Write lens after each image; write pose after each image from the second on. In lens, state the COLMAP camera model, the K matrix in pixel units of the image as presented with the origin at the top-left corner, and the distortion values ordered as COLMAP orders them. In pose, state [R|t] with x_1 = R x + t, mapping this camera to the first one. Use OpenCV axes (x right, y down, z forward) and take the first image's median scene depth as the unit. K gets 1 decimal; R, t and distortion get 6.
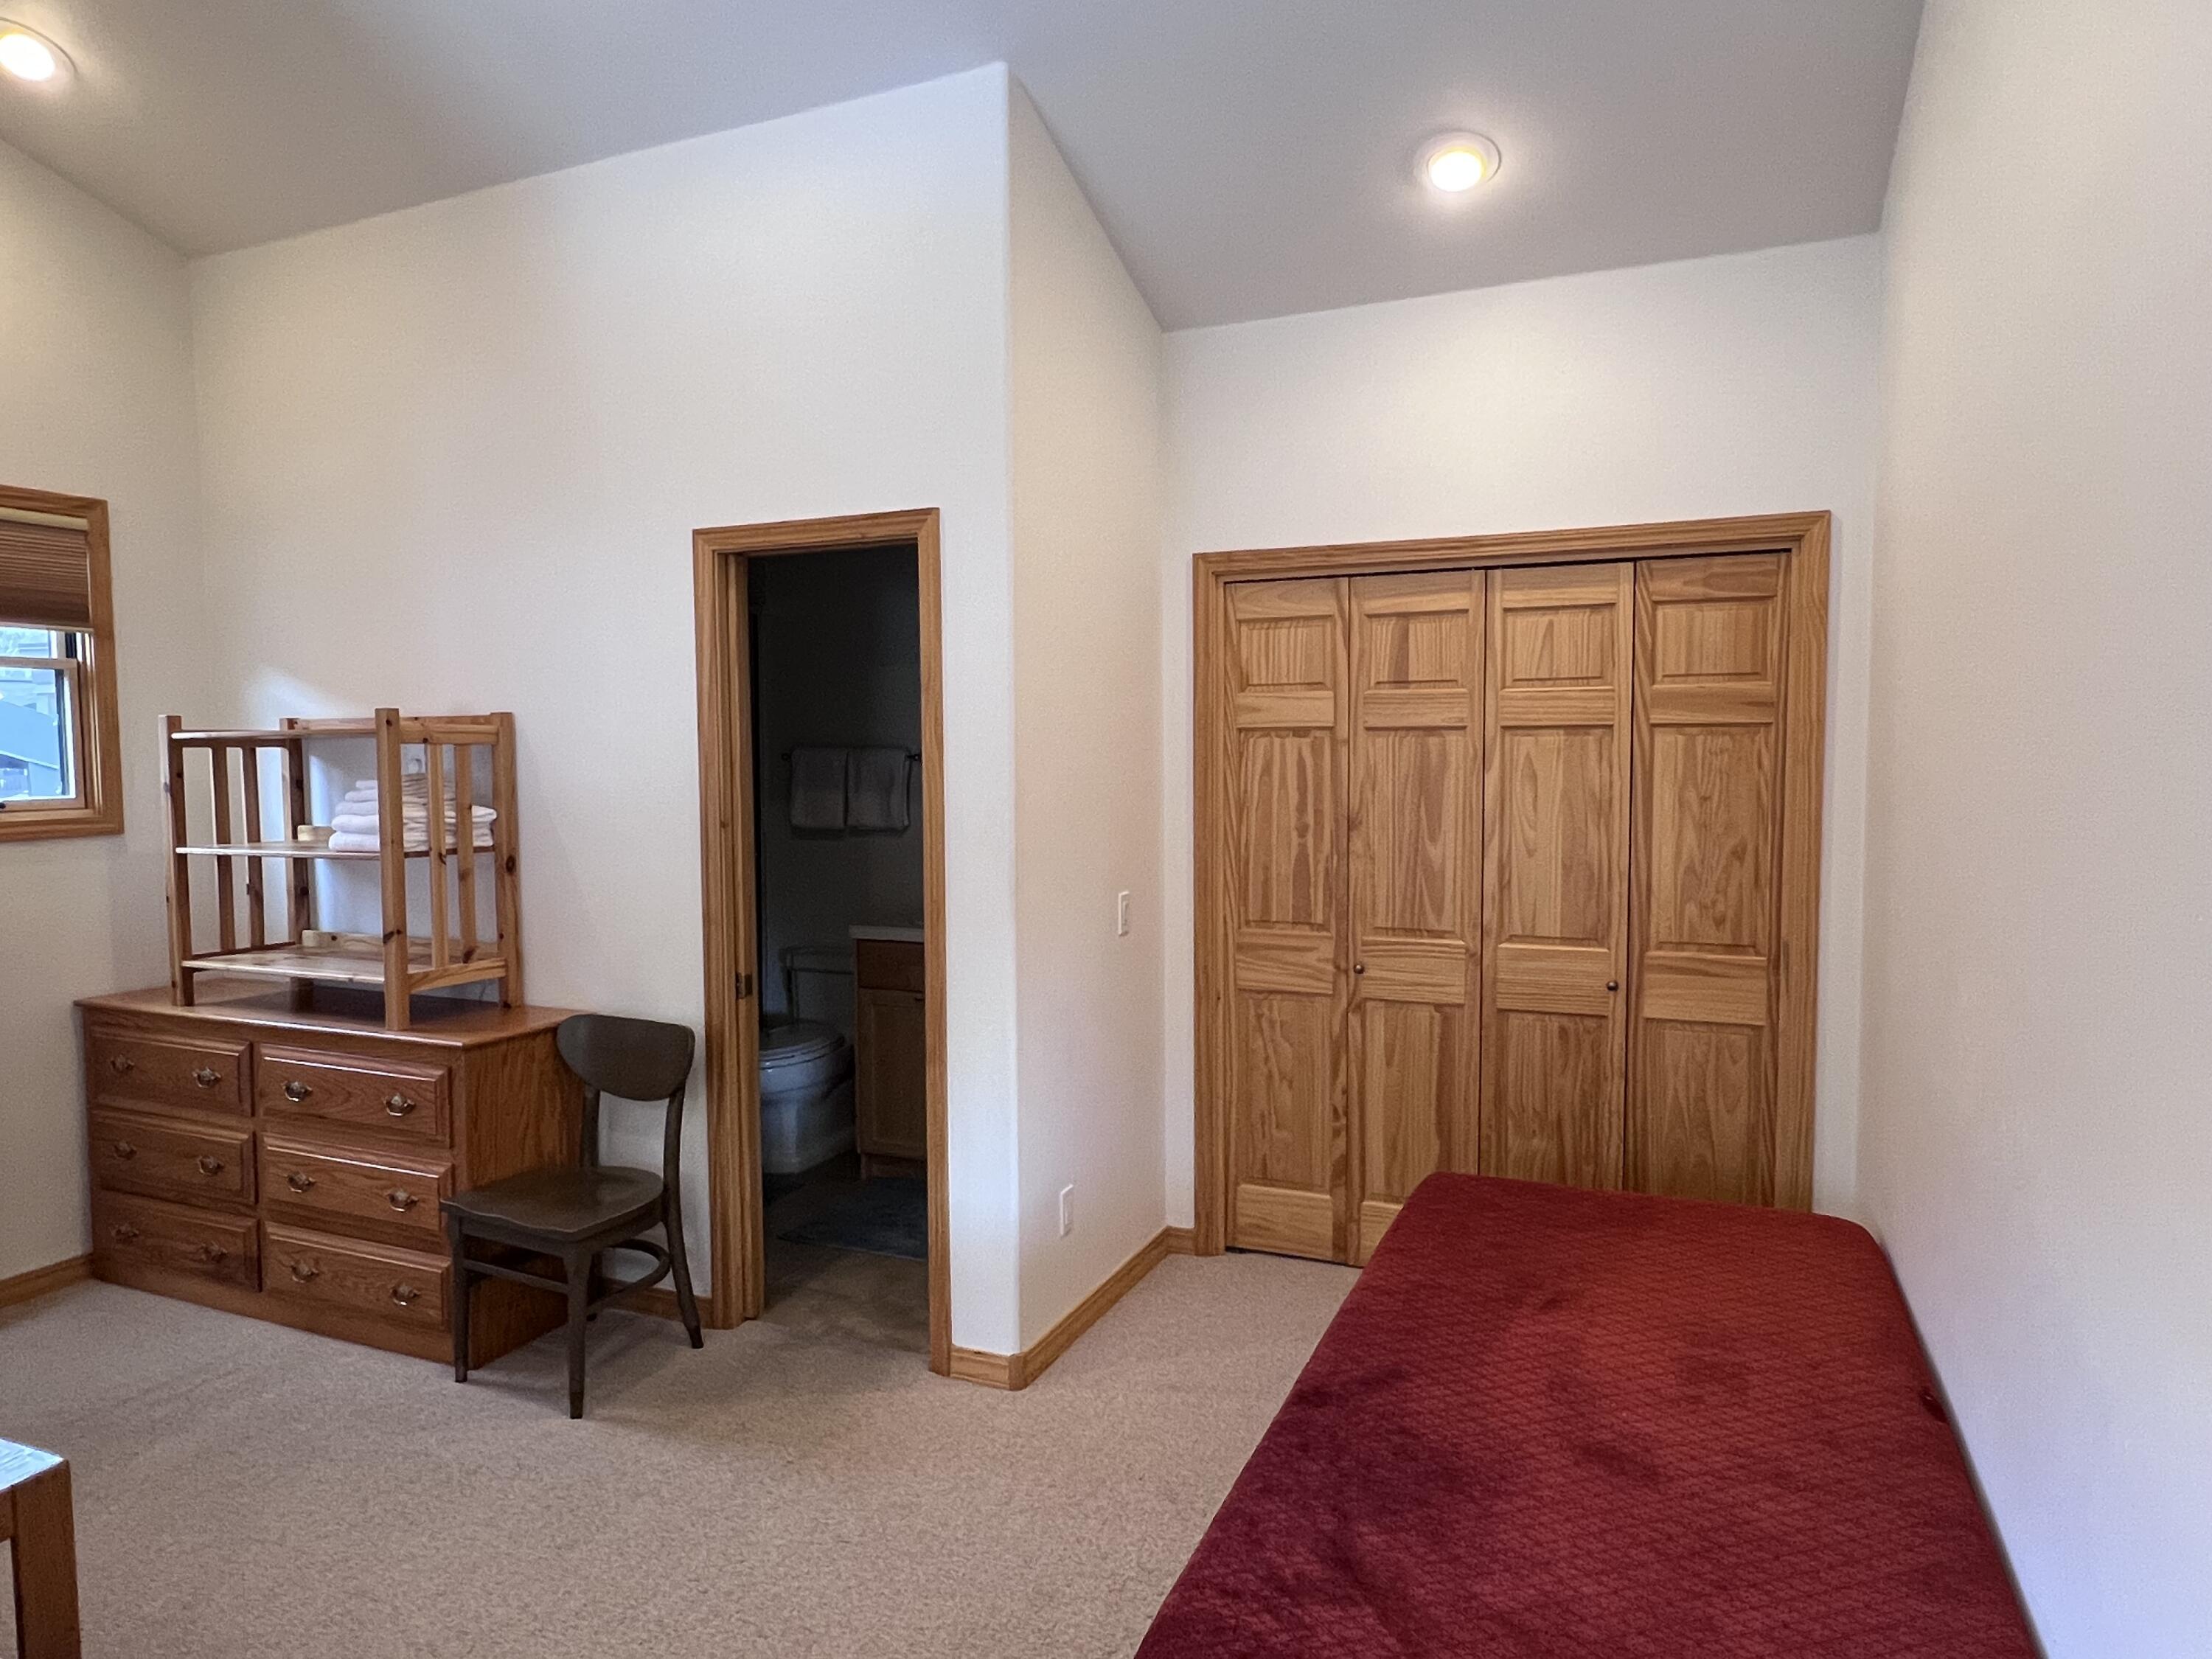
lens RADIAL K [[1365.8, 0, 1097.5], [0, 1365.8, 834.2], [0, 0, 1]] dist [-0.002927, -0.000332]
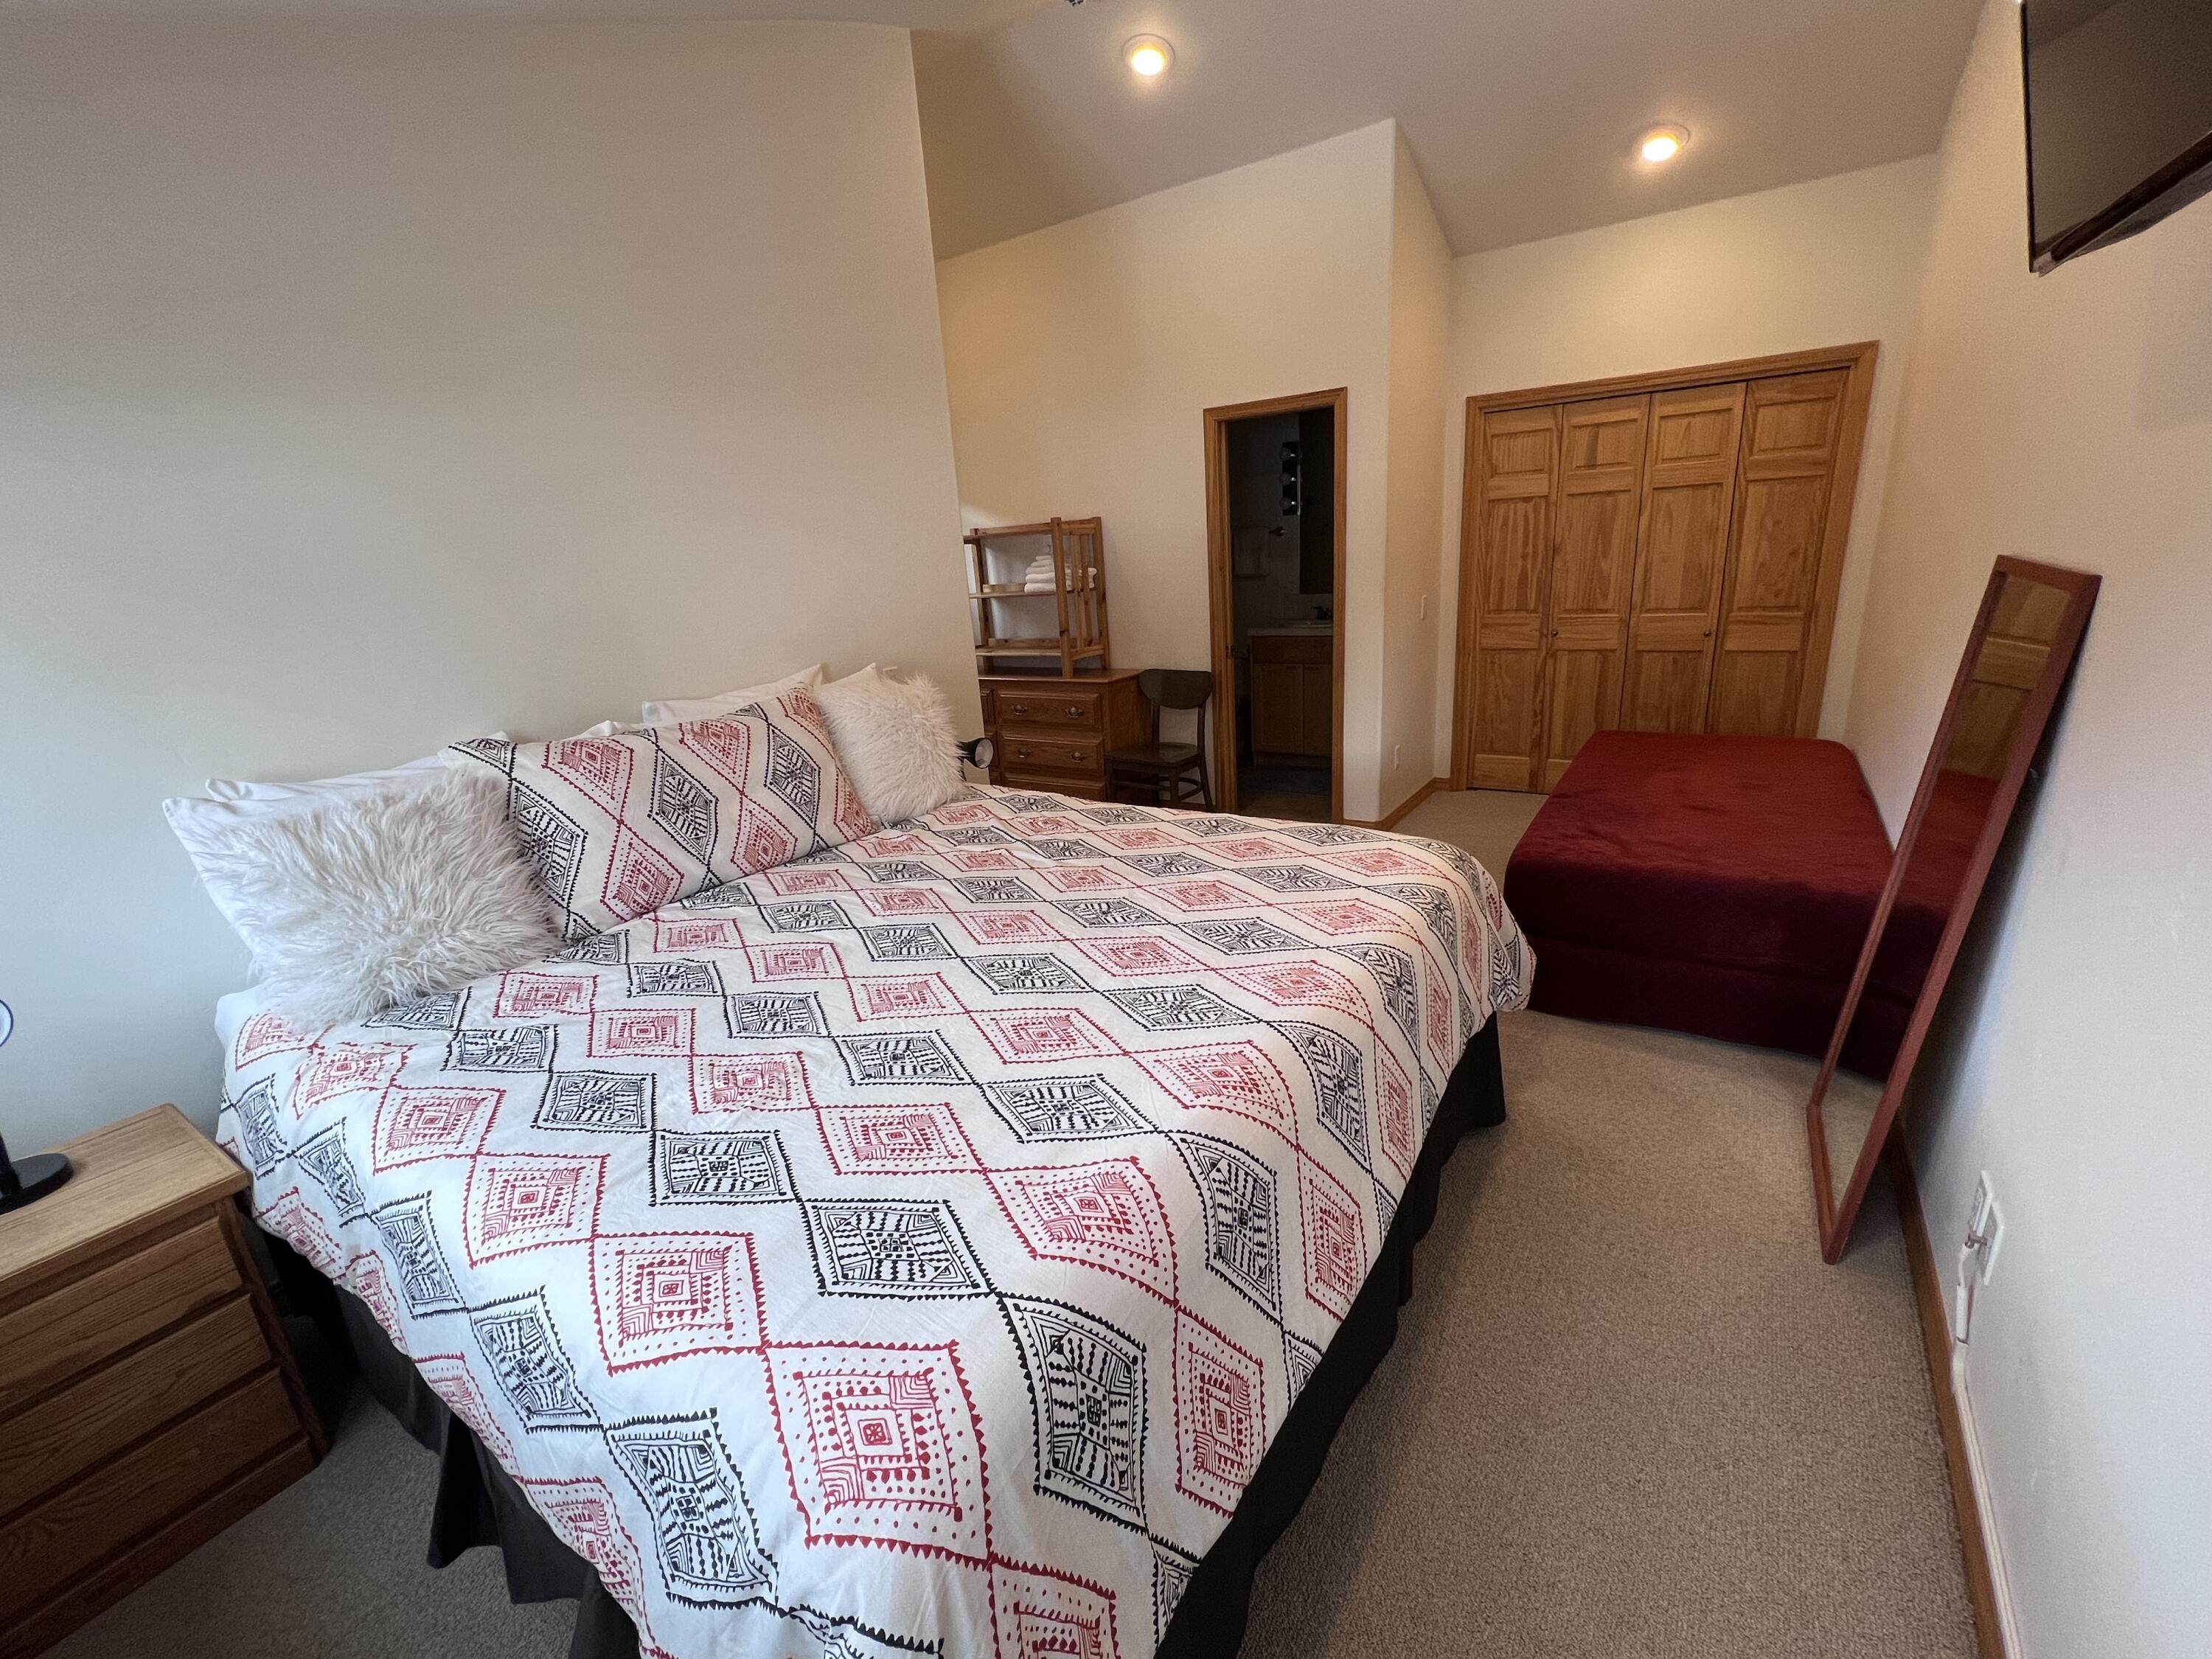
lens RADIAL K [[904.0, 0, 1120.3], [0, 904.0, 817.9], [0, 0, 1]] dist [-0.004198, -0.000289]
pose [[0.981963, -0.003696, -0.189039, -0.160594], [0.048248, 0.971607, 0.231630, 0.032065], [0.182816, -0.236573, 0.954260, -0.339335]]
